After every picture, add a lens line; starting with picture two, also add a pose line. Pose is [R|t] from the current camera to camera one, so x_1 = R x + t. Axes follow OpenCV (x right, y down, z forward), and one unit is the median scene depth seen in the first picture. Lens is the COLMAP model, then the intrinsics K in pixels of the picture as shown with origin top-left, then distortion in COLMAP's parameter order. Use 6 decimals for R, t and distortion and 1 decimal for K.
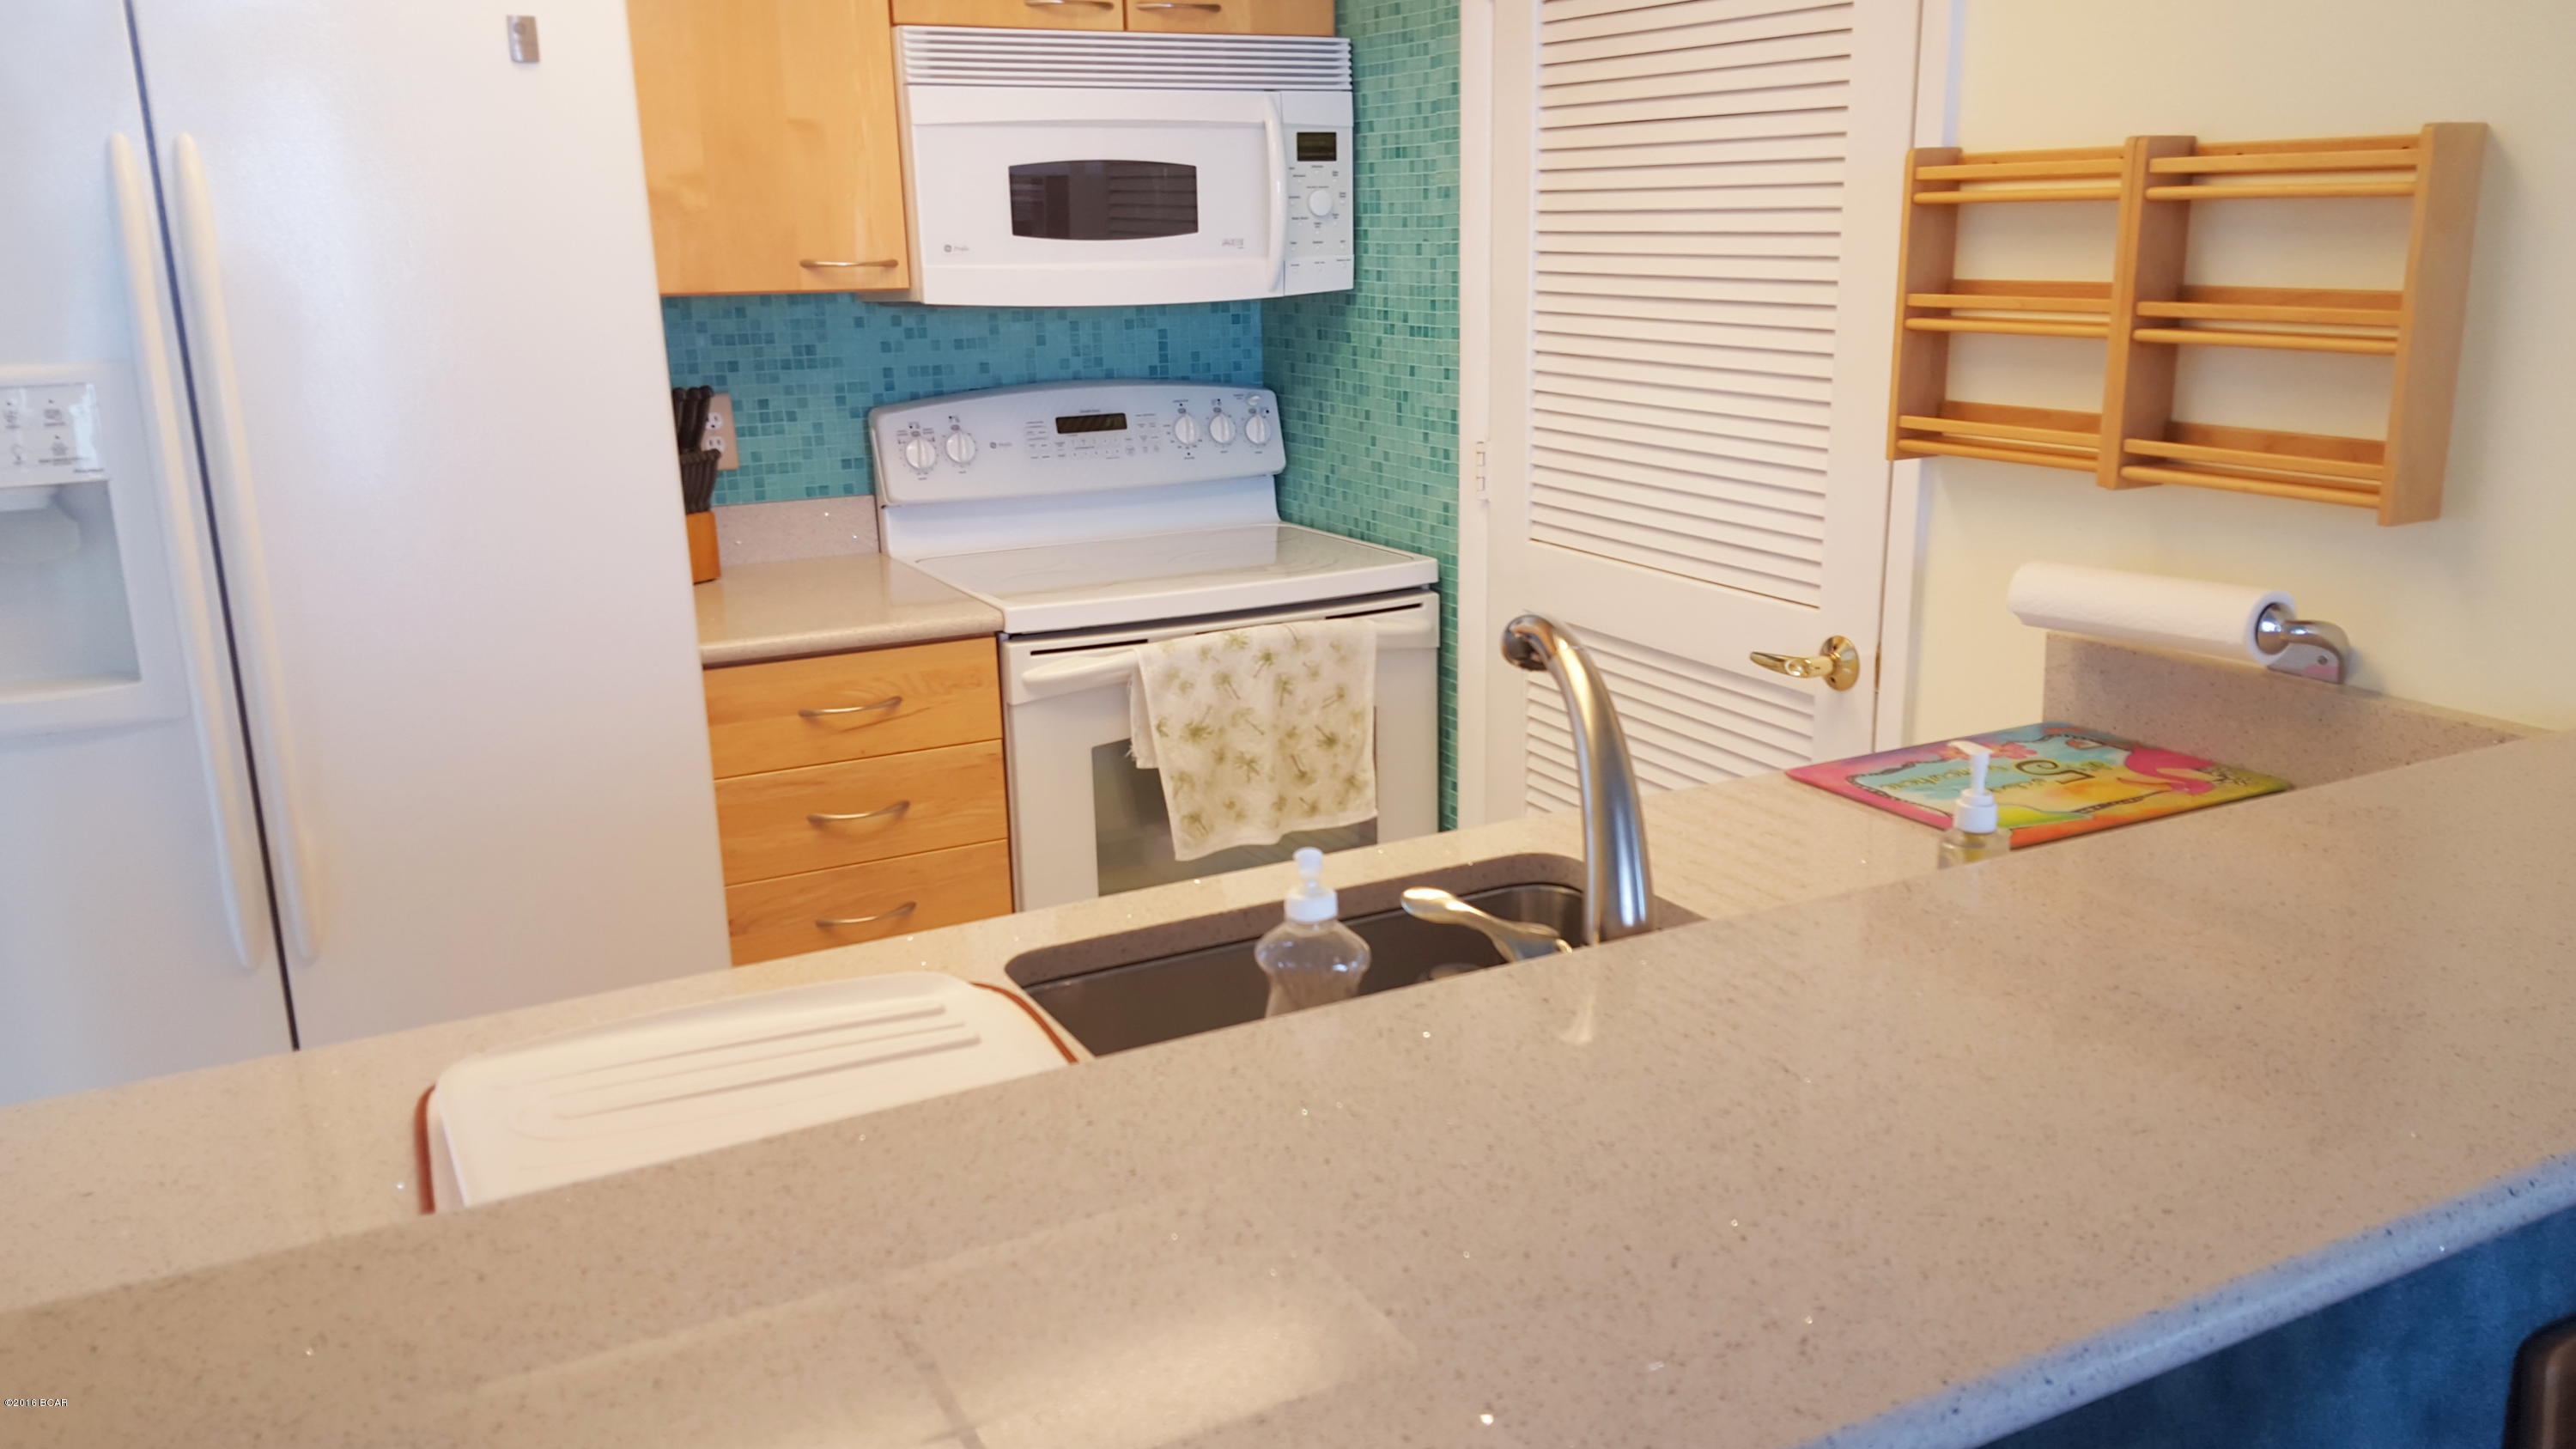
lens RADIAL K [[2023.9, 0, 1279.7], [0, 2023.9, 744.7], [0, 0, 1]] dist [0.094627, -0.000142]
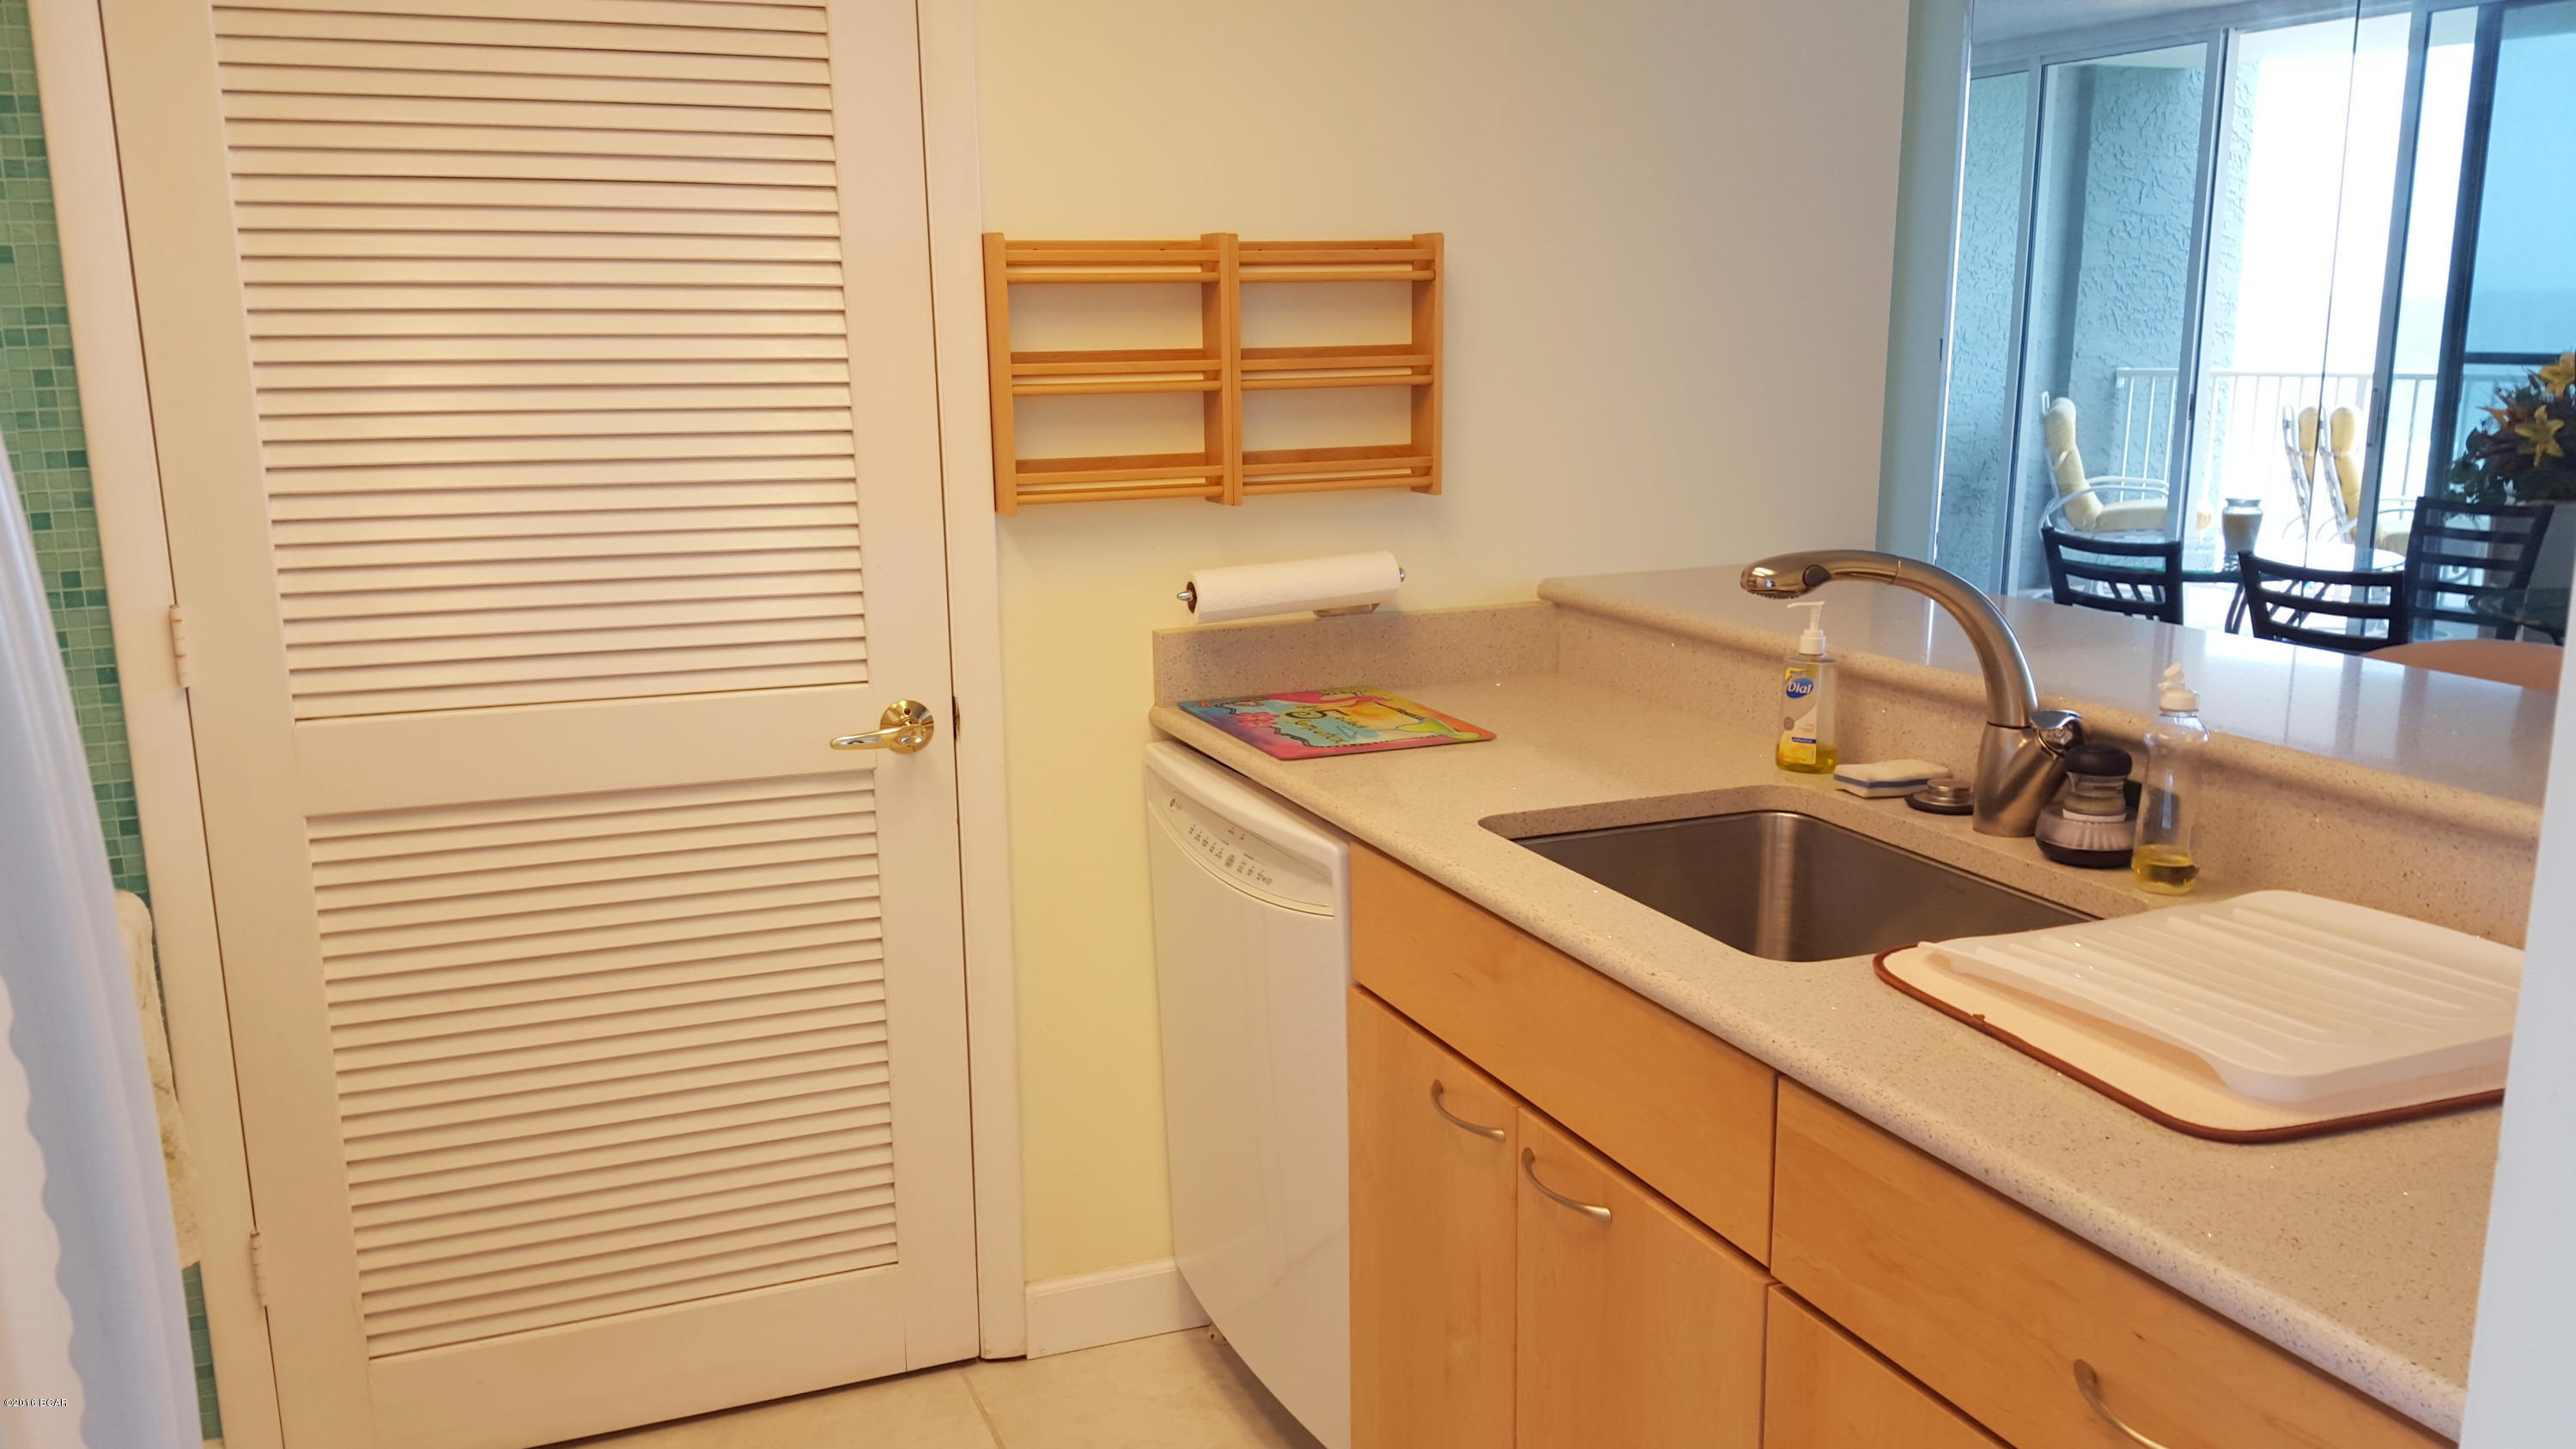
lens RADIAL K [[2023.9, 0, 1281.8], [0, 2023.9, 719.0], [0, 0, 1]] dist [0.094627, -0.000142]
pose [[0.116315, -0.195332, 0.973815, -0.527033], [0.260945, 0.952036, 0.159795, -0.120075], [-0.958321, 0.235525, 0.161707, 0.502753]]
